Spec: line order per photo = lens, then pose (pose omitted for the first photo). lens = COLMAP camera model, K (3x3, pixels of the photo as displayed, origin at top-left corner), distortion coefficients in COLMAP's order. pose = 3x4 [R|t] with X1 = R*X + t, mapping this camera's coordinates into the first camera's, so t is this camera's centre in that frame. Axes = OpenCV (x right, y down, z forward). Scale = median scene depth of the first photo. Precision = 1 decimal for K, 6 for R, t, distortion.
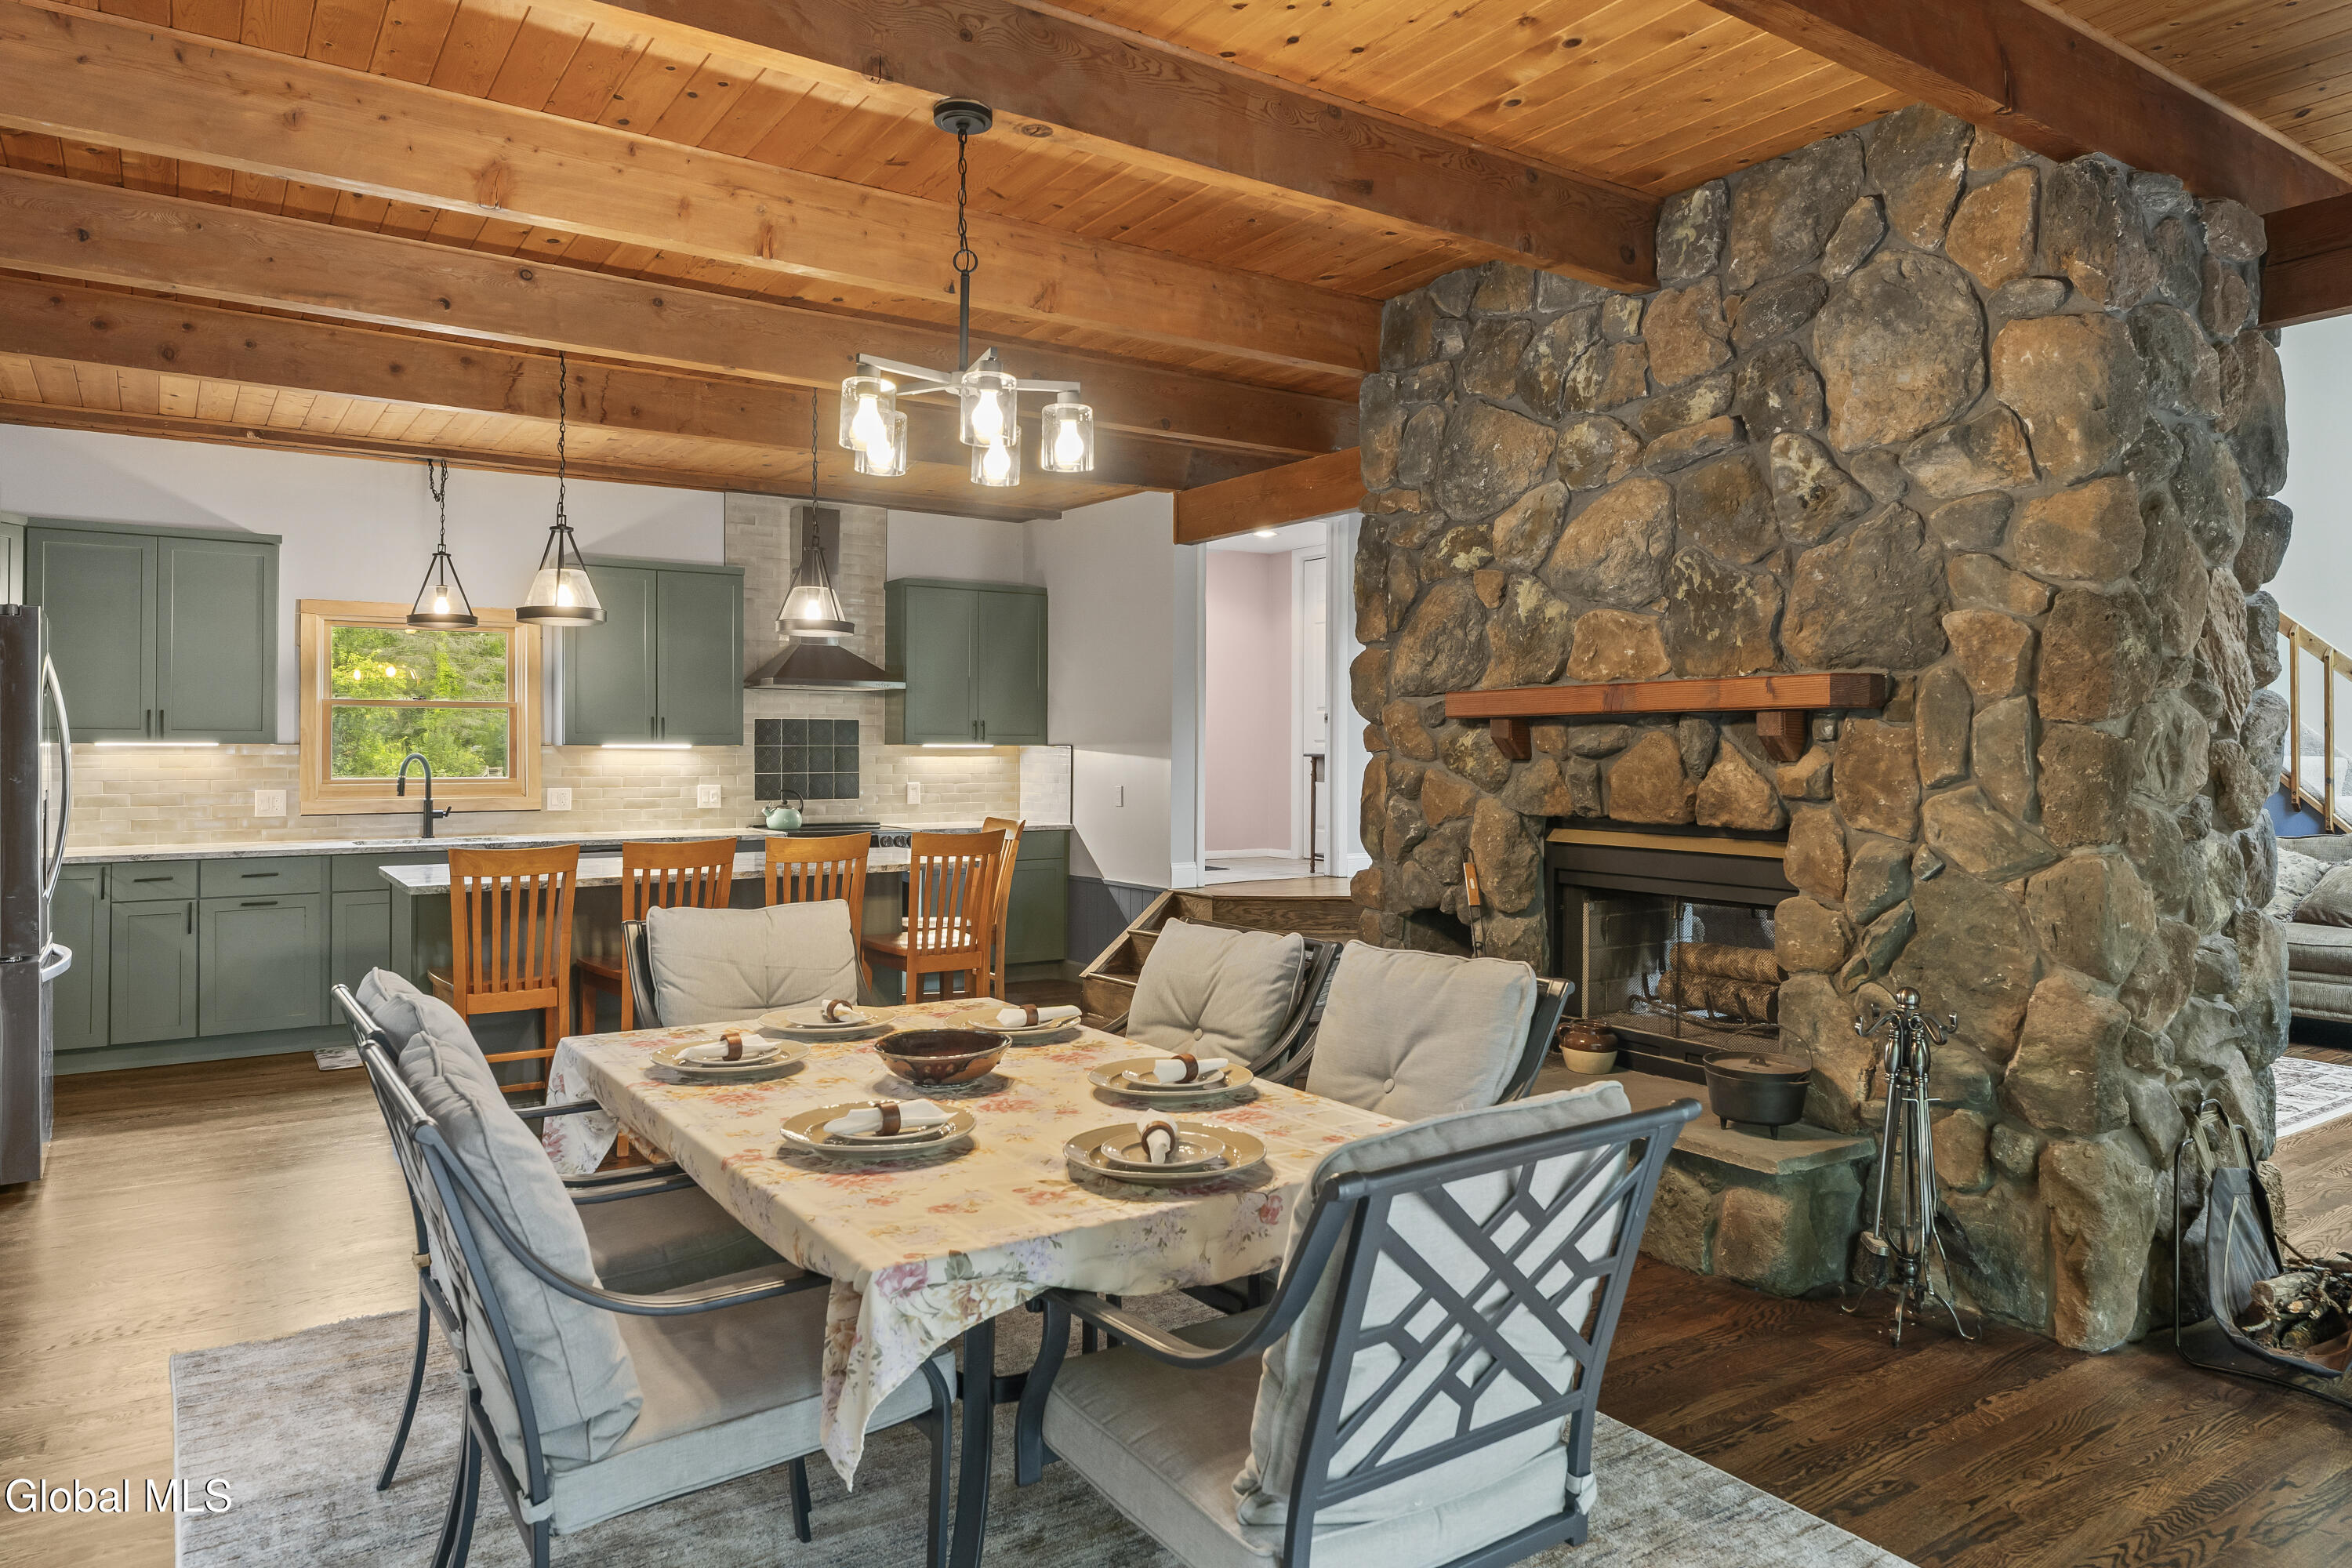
lens RADIAL K [[1486.7, 0, 1183.6], [0, 1486.7, 740.4], [0, 0, 1]] dist [0.002805, -0.002478]
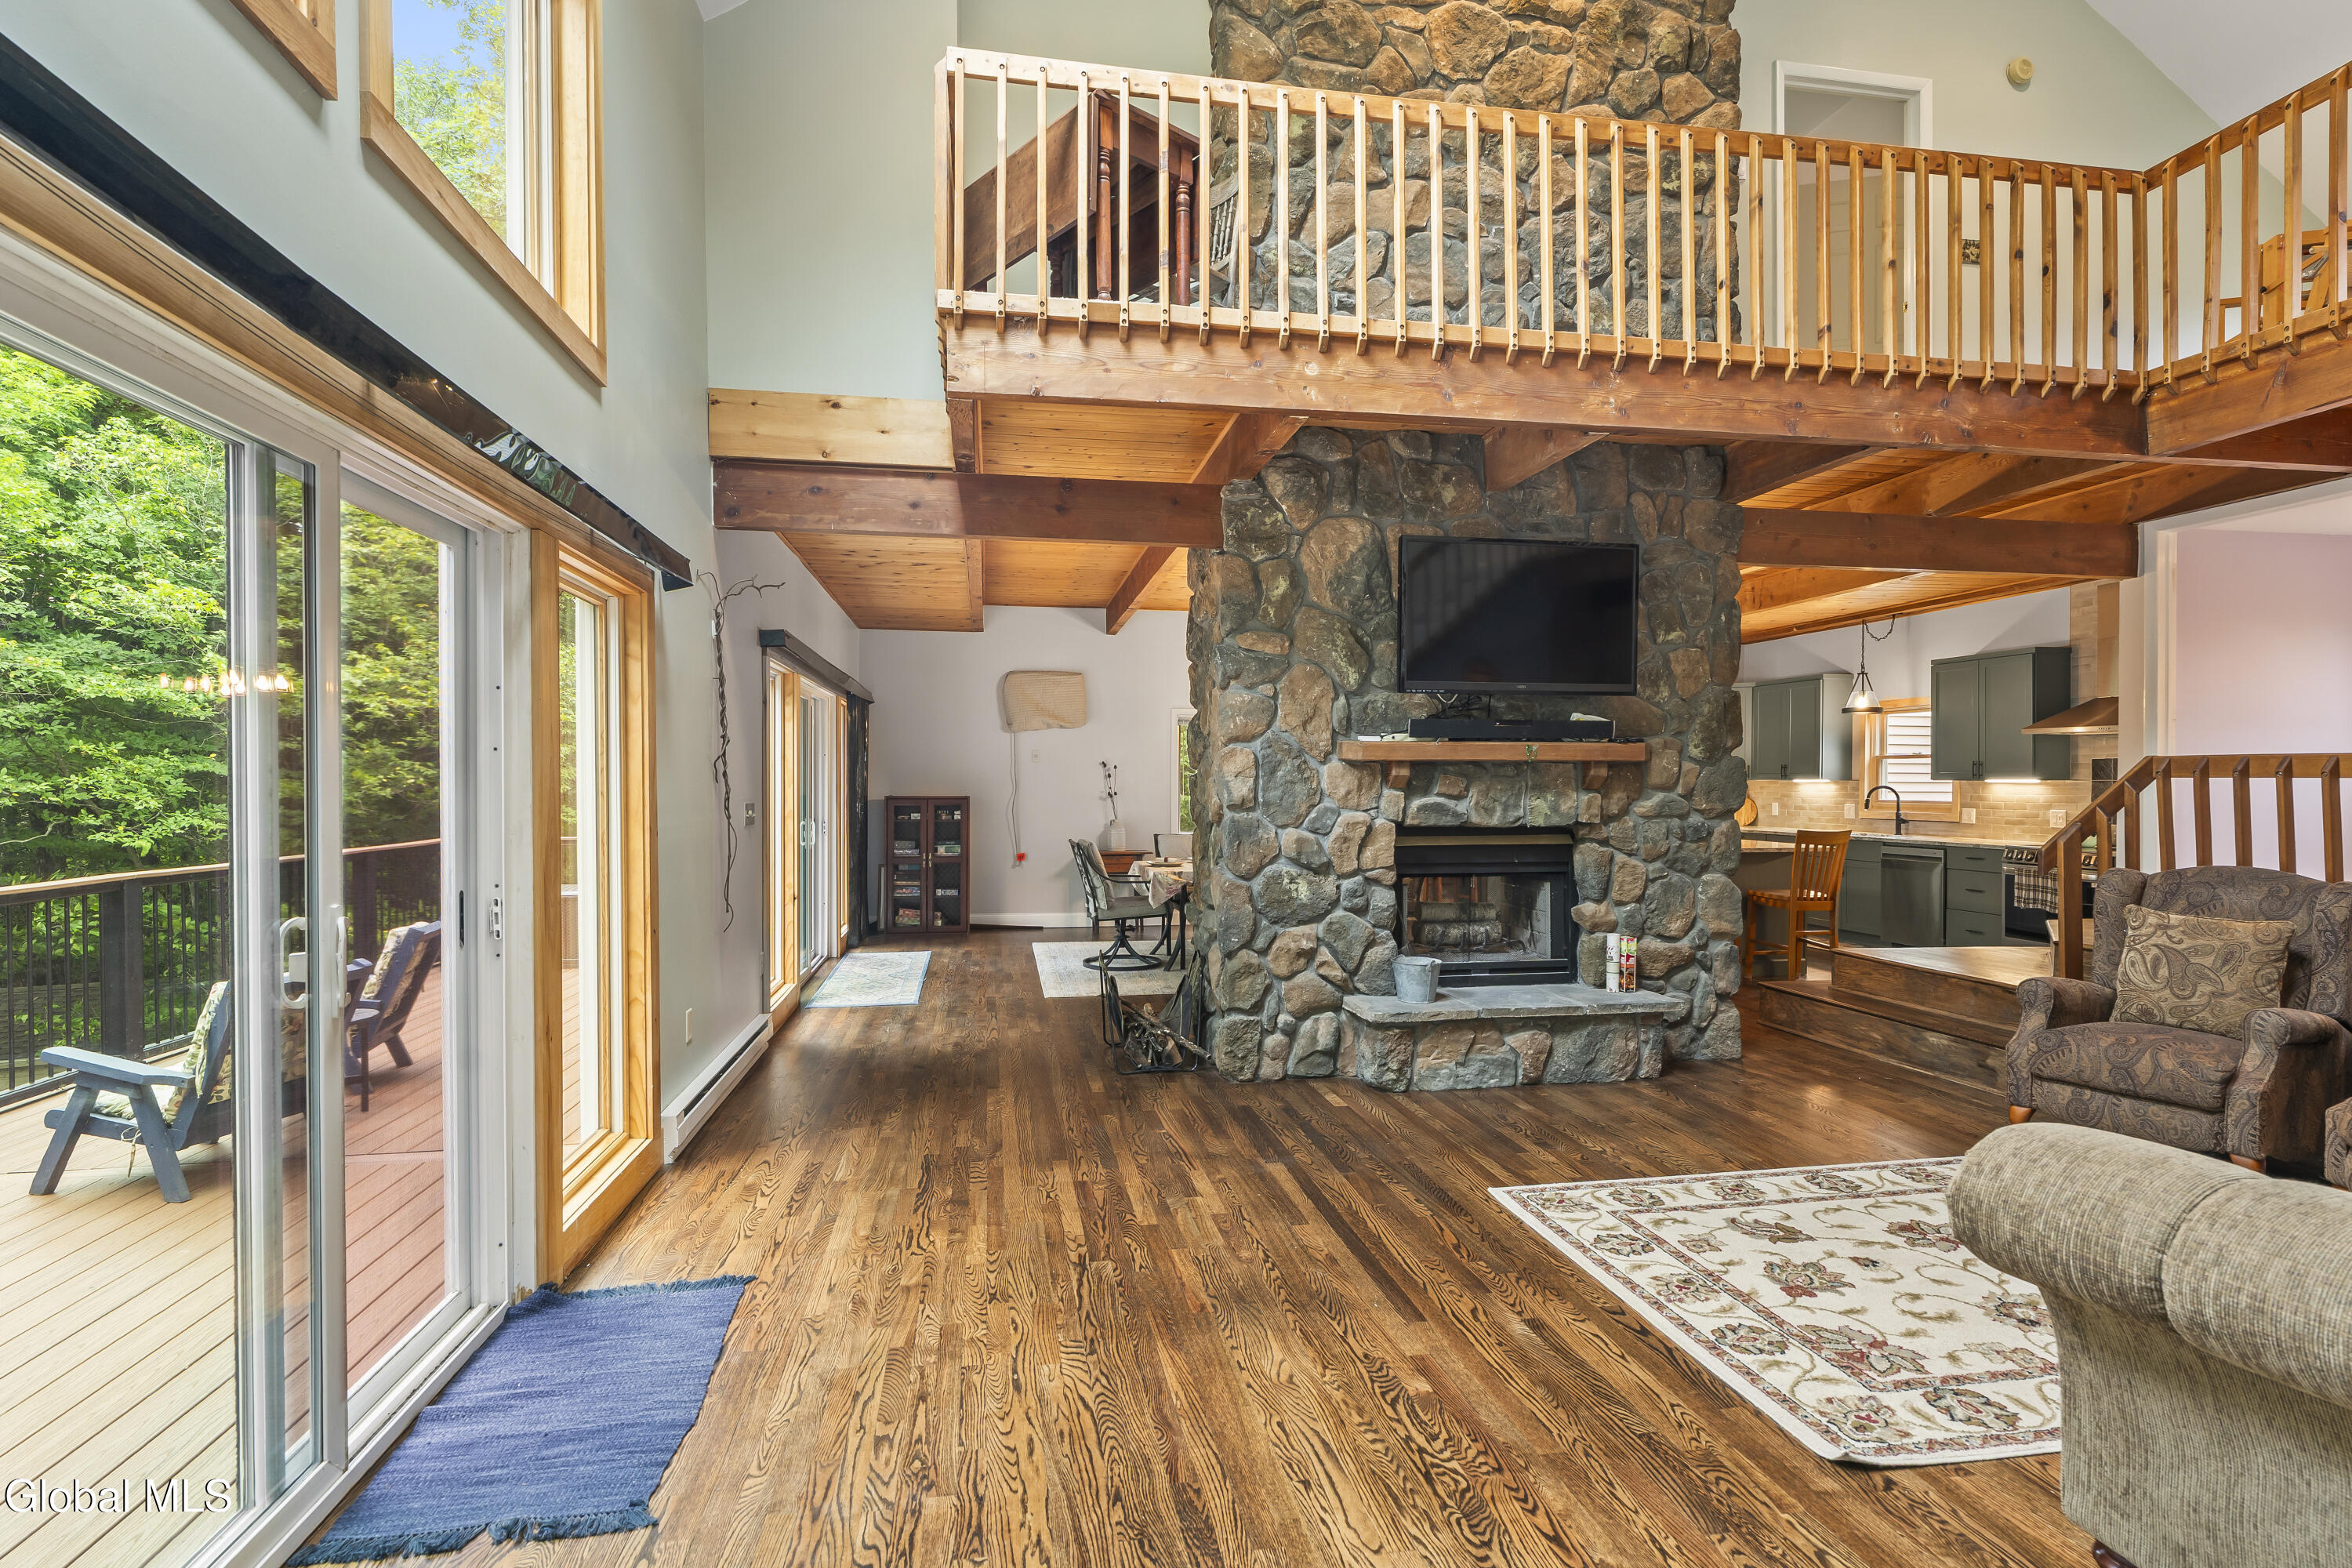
lens RADIAL K [[1158.1, 0, 1181.3], [0, 1158.1, 791.9], [0, 0, 1]] dist [-0.003385, 0.000812]
pose [[-0.412452, 0.006305, -0.910958, 1.208055], [0.003766, 0.999979, 0.005217, 0.007028], [0.910972, -0.001279, -0.412467, 0.918394]]
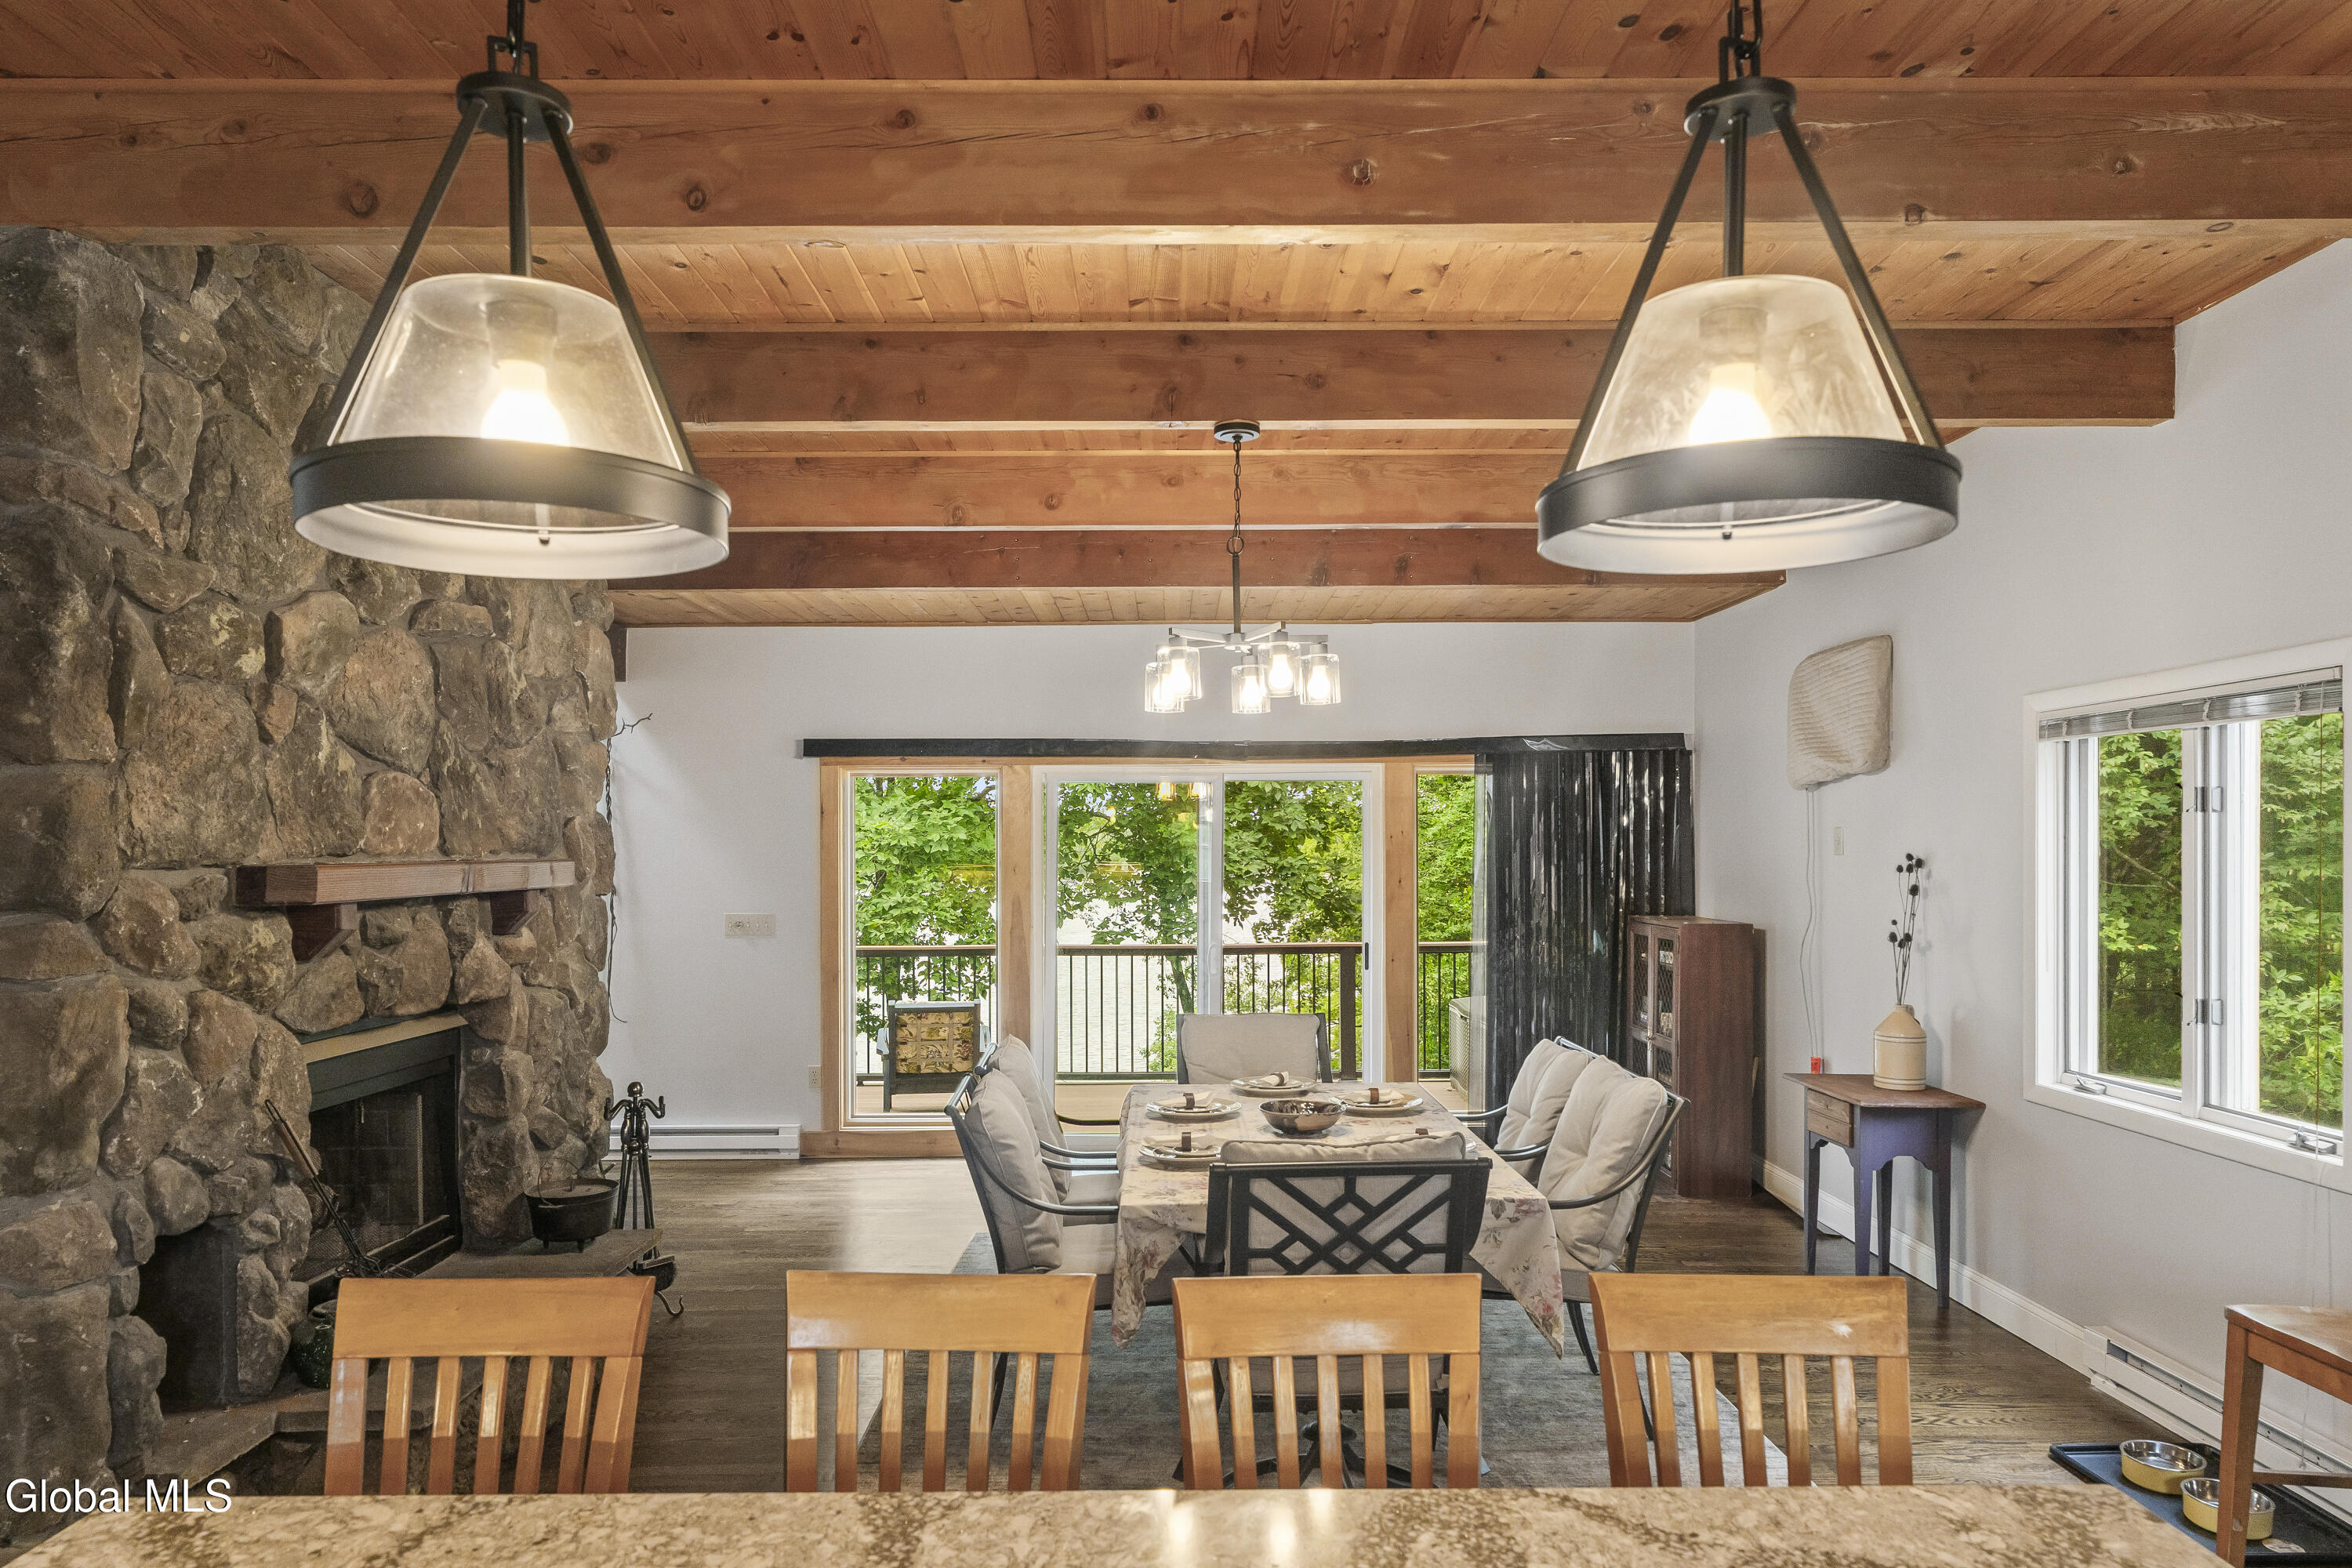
lens RADIAL K [[1434.6, 0, 1179.5], [0, 1434.6, 845.1], [0, 0, 1]] dist [-0.000706, -0.000293]
pose [[-0.833821, 0.003880, 0.552022, -0.391479], [0.000308, 0.999978, -0.006563, -0.029067], [-0.552035, -0.005302, -0.833804, 1.025690]]
